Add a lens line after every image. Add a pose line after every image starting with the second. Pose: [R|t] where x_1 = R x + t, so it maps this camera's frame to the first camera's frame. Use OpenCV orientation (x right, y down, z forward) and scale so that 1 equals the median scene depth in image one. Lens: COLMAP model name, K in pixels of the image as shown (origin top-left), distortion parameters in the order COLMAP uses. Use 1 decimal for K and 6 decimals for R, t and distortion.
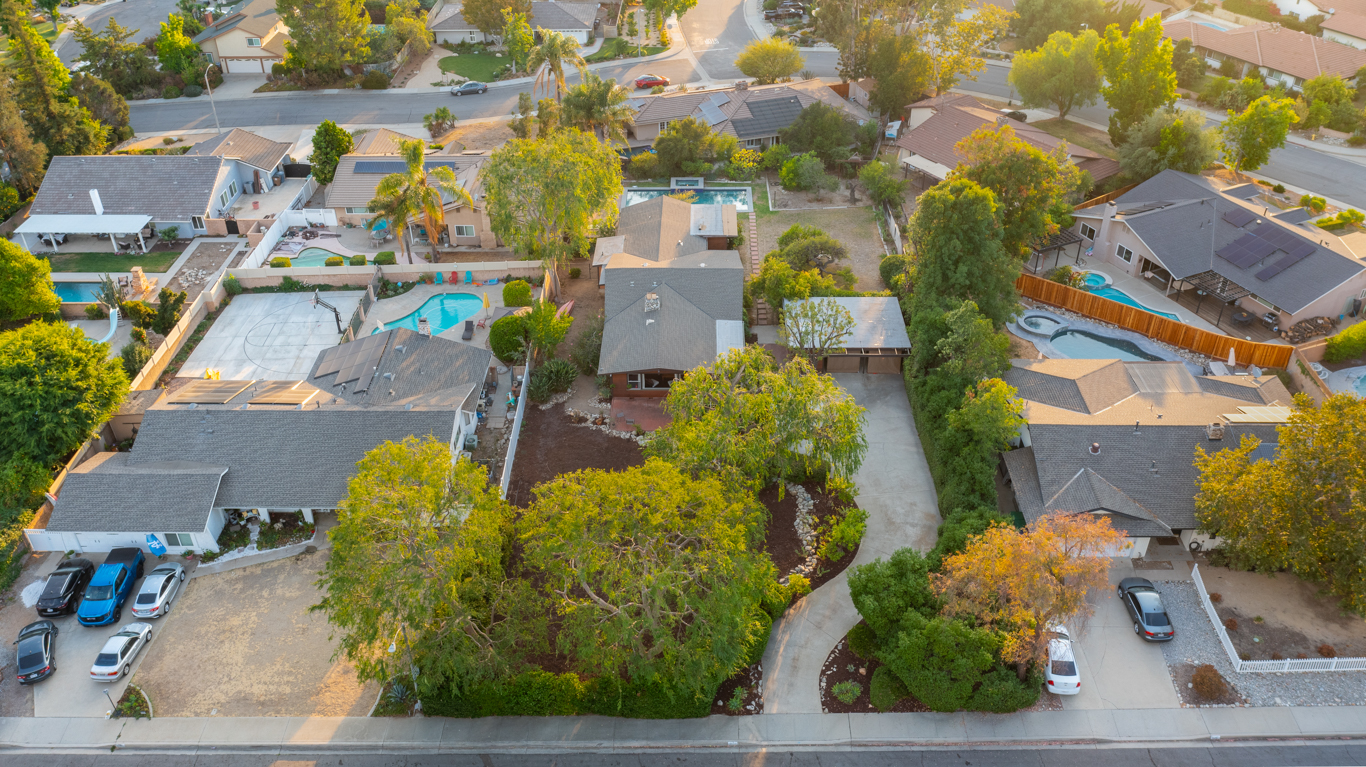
lens RADIAL K [[1087.2, 0, 687.5], [0, 1087.2, 388.8], [0, 0, 1]] dist [-0.018083, 0.010621]
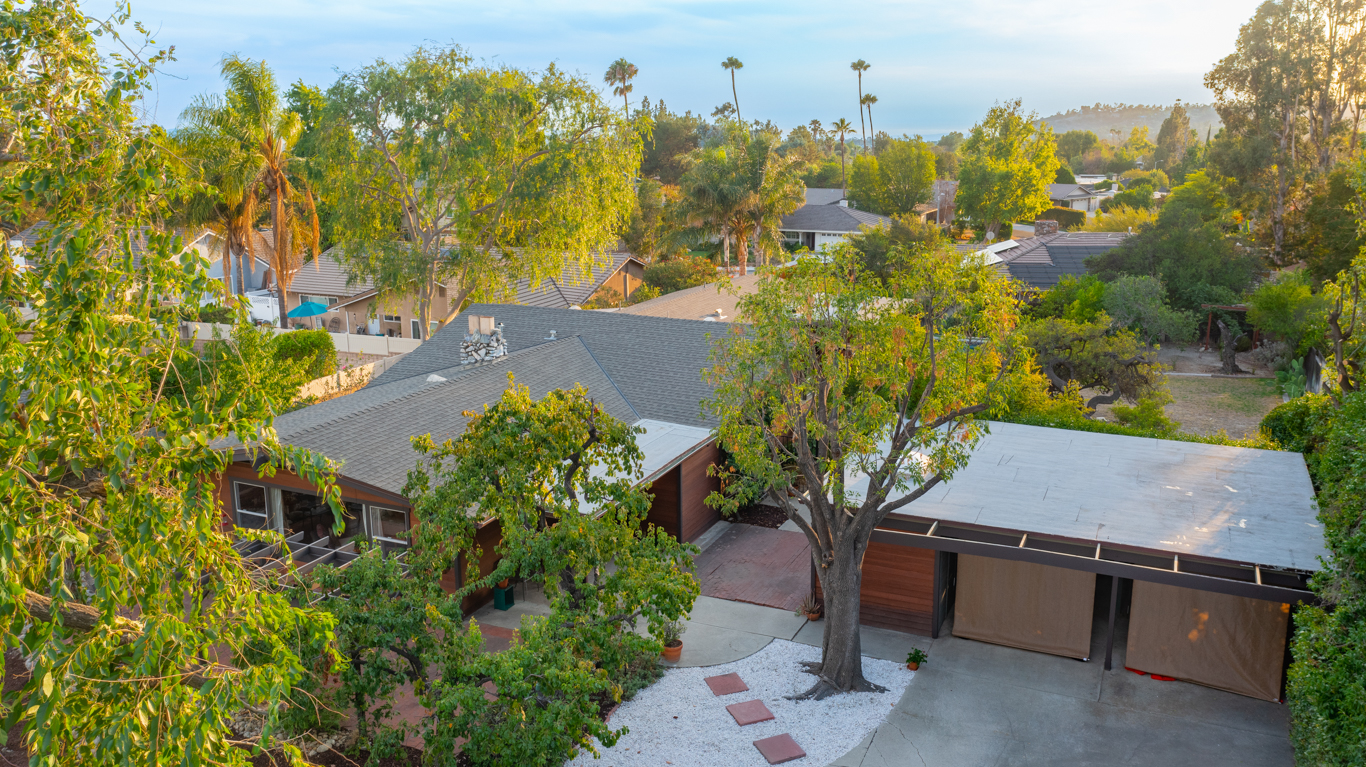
lens RADIAL K [[1087.2, 0, 687.5], [0, 1087.2, 388.8], [0, 0, 1]] dist [-0.018083, 0.010621]
pose [[0.913968, 0.103622, -0.392332, 0.124985], [-0.239222, 0.918559, -0.314677, 0.019664], [0.327773, 0.381459, 0.864323, 0.561793]]
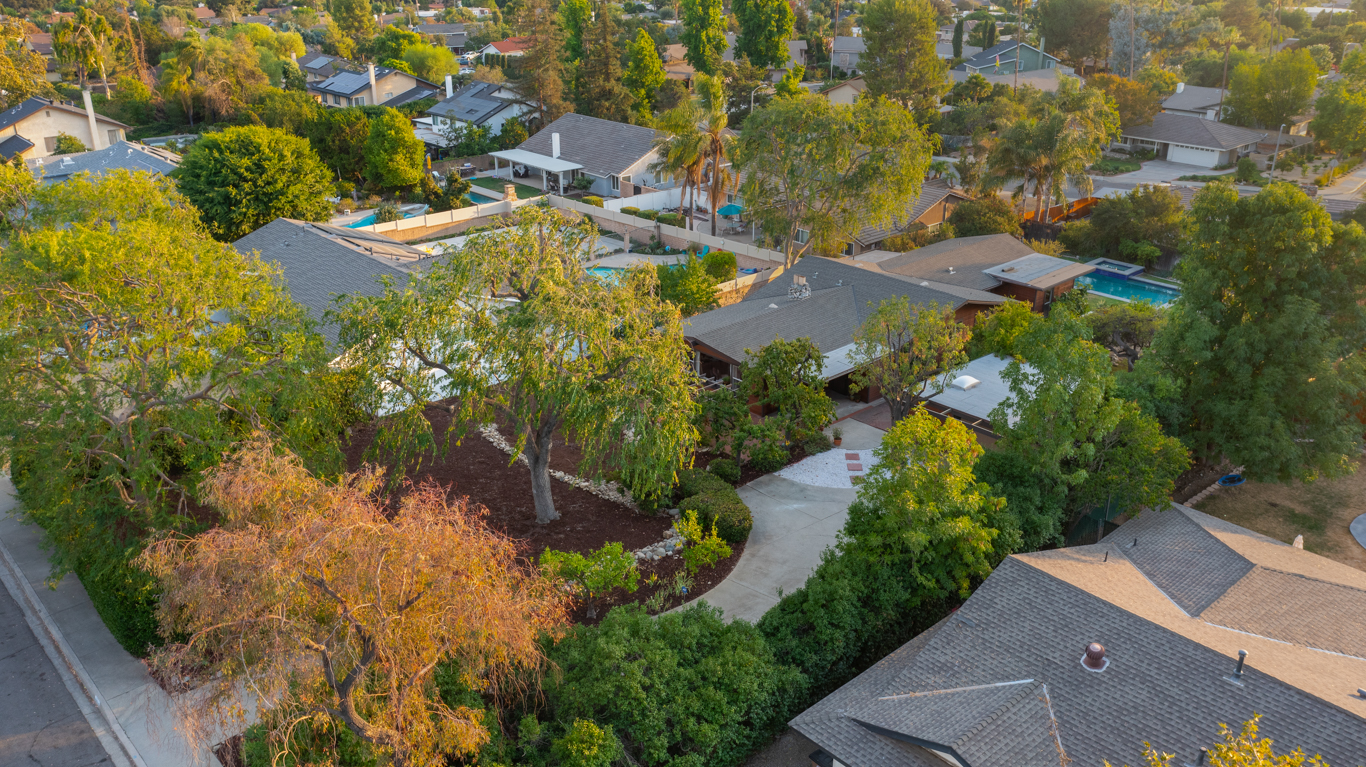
lens RADIAL K [[1087.2, 0, 687.5], [0, 1087.2, 388.8], [0, 0, 1]] dist [-0.018083, 0.010621]
pose [[0.686697, 0.295408, -0.664215, 0.311040], [-0.424394, 0.904747, -0.036375, 0.026722], [0.590201, 0.306868, 0.746656, 0.347385]]
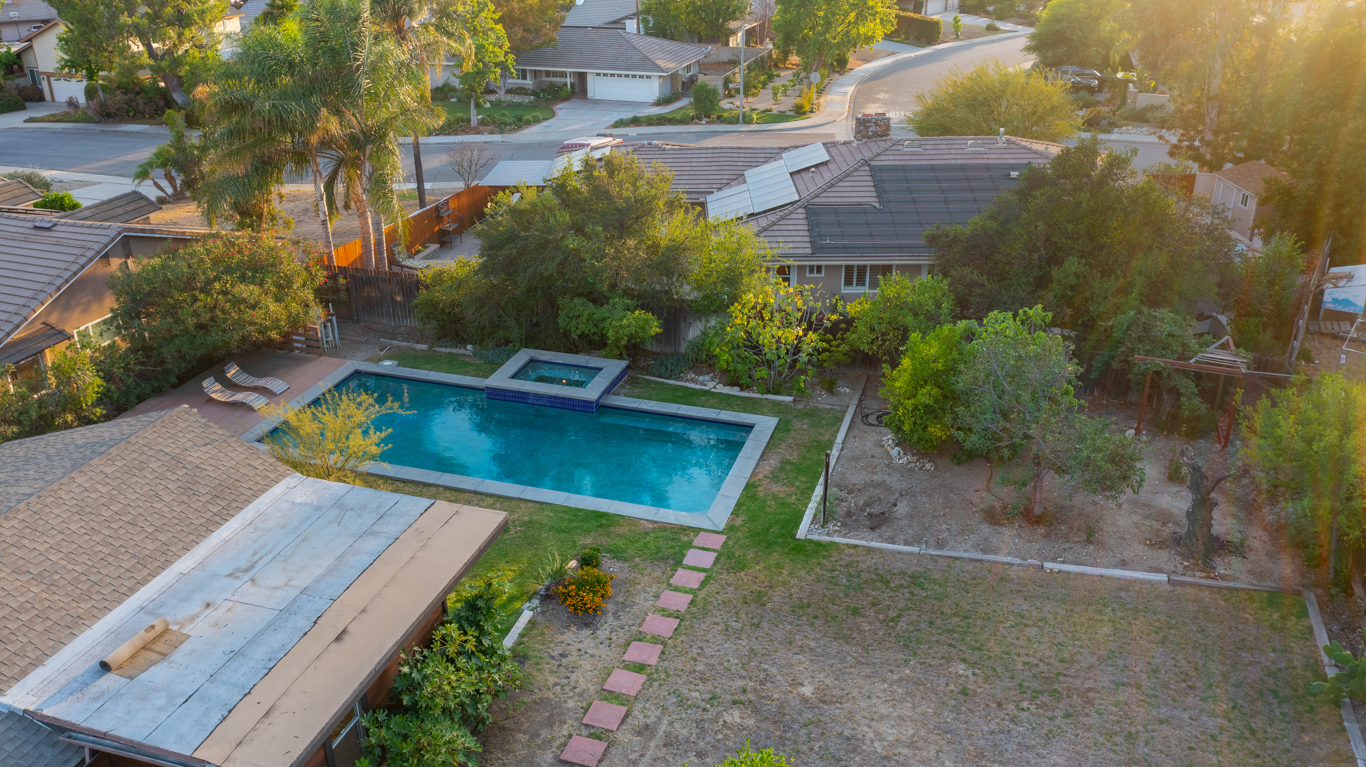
lens RADIAL K [[1087.2, 0, 687.5], [0, 1087.2, 388.8], [0, 0, 1]] dist [-0.018083, 0.010621]
pose [[0.958549, 0.127660, -0.254729, 0.106376], [-0.169371, 0.974207, -0.149113, -0.154904], [0.229123, 0.186076, 0.955447, 0.768979]]
